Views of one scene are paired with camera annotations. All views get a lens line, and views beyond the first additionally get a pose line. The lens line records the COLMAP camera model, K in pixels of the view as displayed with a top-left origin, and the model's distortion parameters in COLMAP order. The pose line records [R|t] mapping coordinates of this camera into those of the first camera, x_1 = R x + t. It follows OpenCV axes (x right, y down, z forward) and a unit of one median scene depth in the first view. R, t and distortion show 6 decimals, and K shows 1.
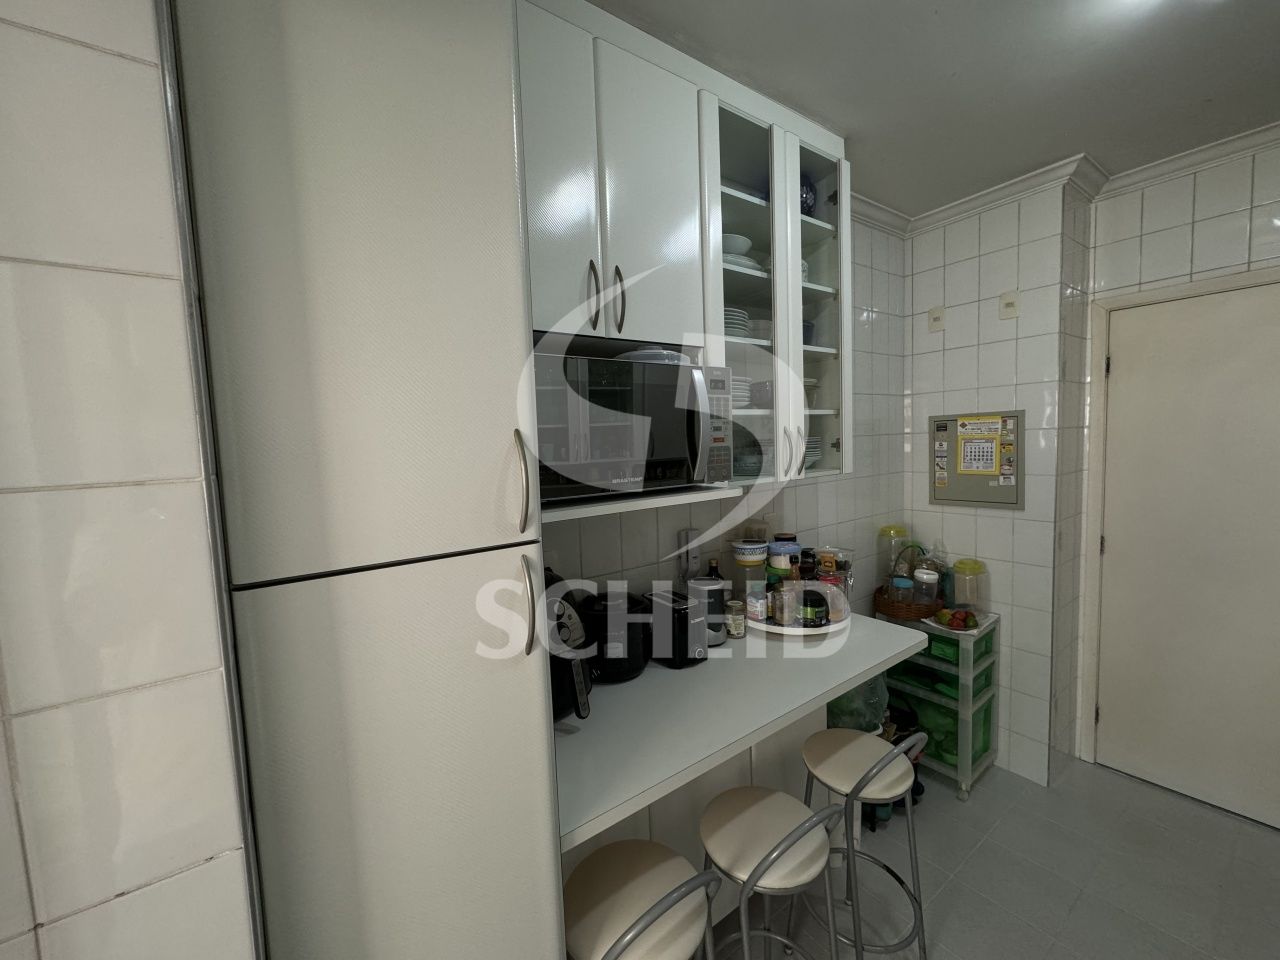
lens RADIAL K [[509.8, 0, 640.6], [0, 509.8, 479.2], [0, 0, 1]] dist [0.000784, -0.000018]
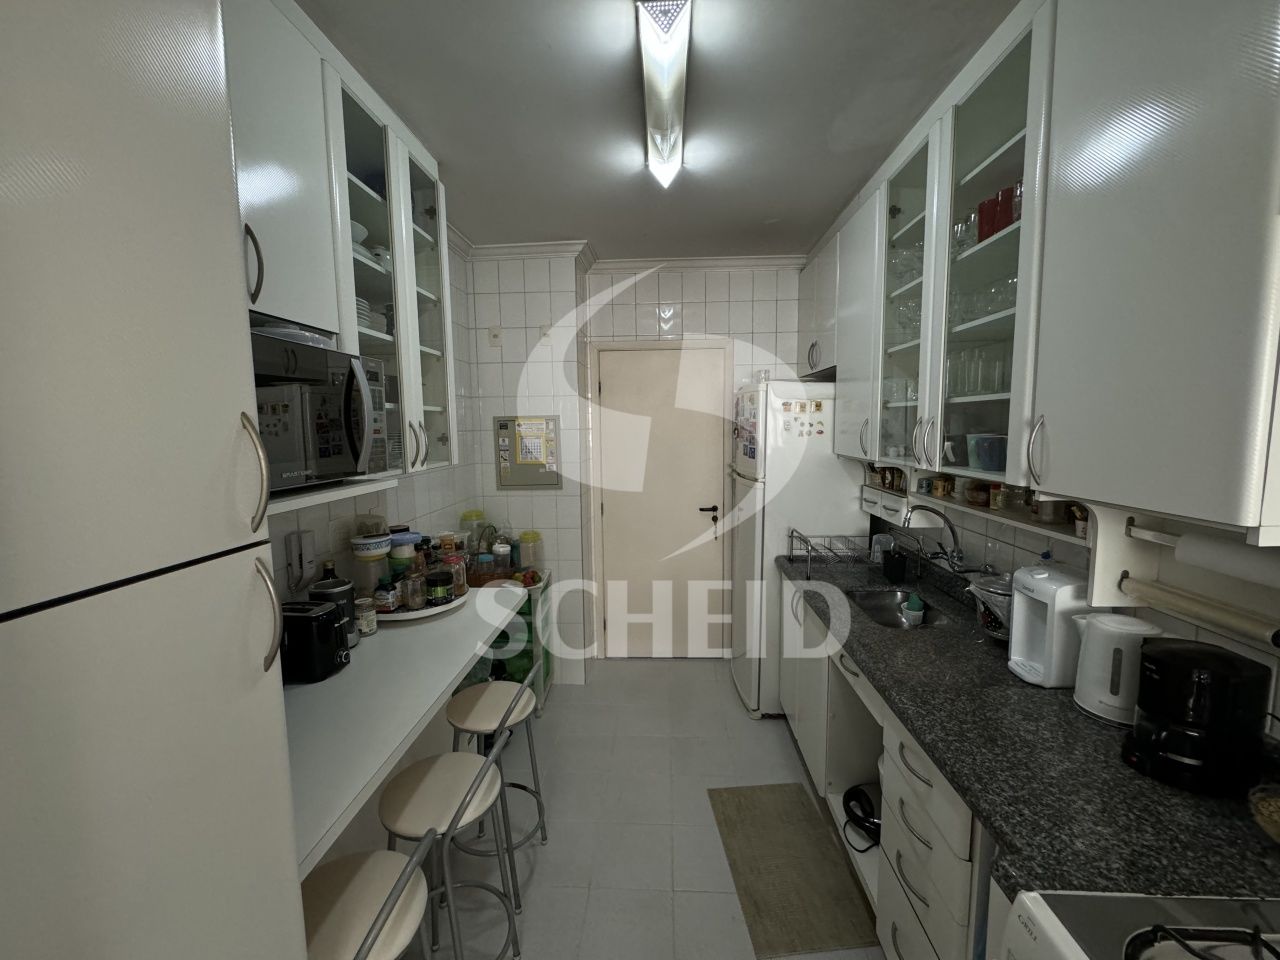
lens RADIAL K [[511.4, 0, 639.0], [0, 511.4, 478.0], [0, 0, 1]] dist [-0.003996, -0.000487]
pose [[0.633063, -0.047888, 0.772617, -0.218550], [0.045578, 0.998659, 0.024553, 0.009531], [-0.772757, 0.019670, 0.634397, -0.027182]]
